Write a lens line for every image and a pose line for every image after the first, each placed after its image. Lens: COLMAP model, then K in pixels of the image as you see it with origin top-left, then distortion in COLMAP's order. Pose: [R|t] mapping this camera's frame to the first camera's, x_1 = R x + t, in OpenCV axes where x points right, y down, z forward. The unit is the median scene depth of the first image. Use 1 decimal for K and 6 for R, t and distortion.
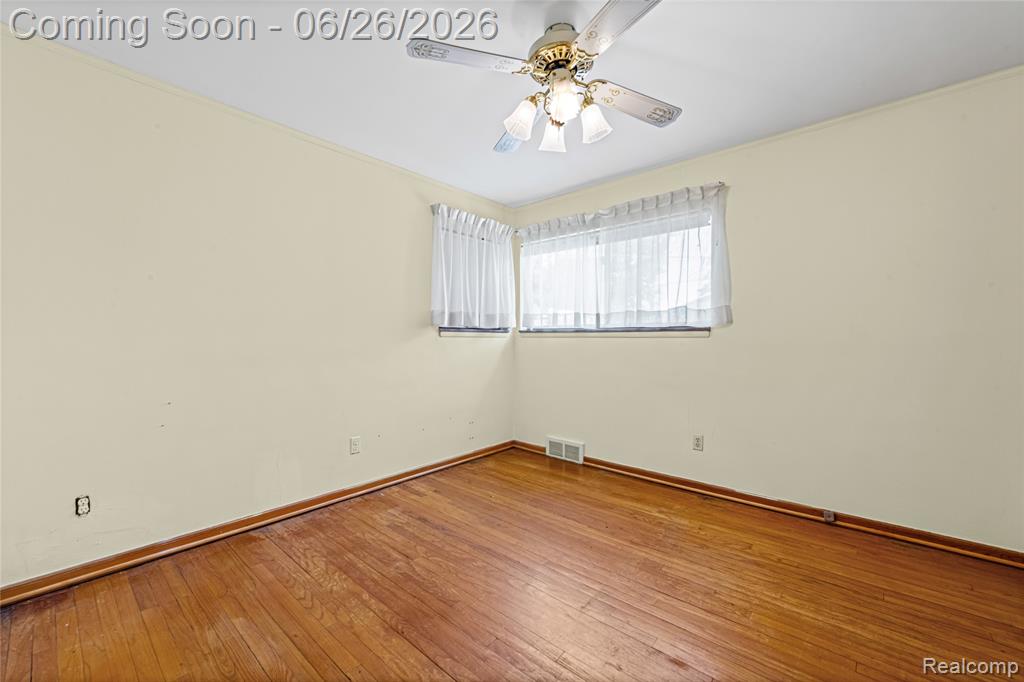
lens RADIAL K [[413.8, 0, 516.4], [0, 413.8, 328.7], [0, 0, 1]] dist [0.001091, 0.000087]
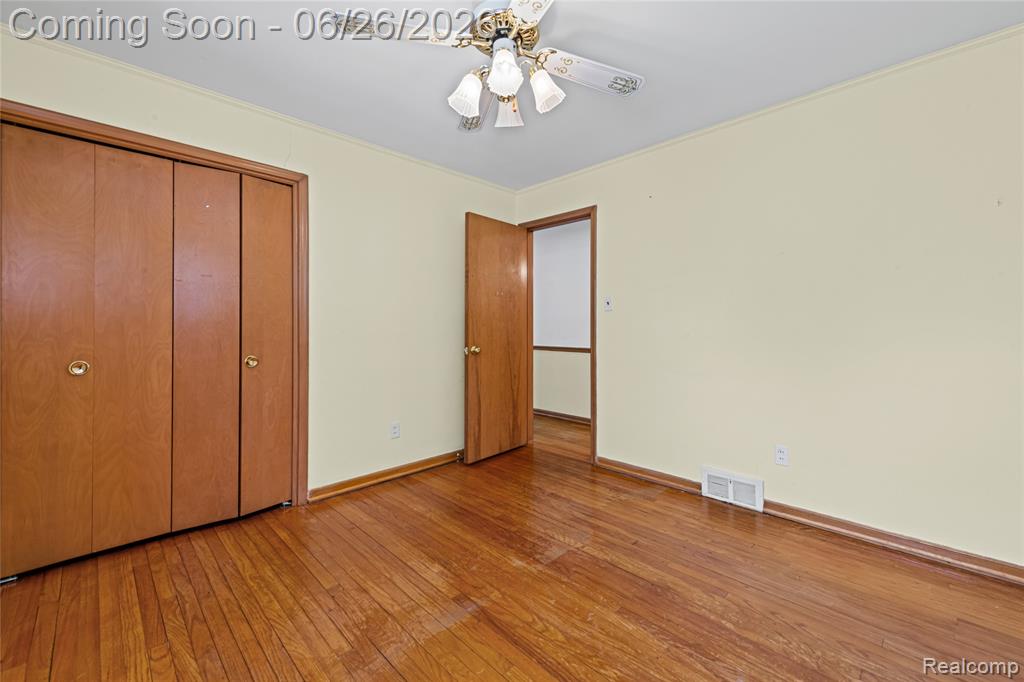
lens RADIAL K [[413.8, 0, 516.4], [0, 413.8, 328.7], [0, 0, 1]] dist [0.001091, 0.000087]
pose [[-0.997156, 0.004965, 0.075204, 0.007032], [0.004445, 0.999965, -0.007077, 0.034964], [-0.075236, -0.006723, -0.997143, 1.913734]]
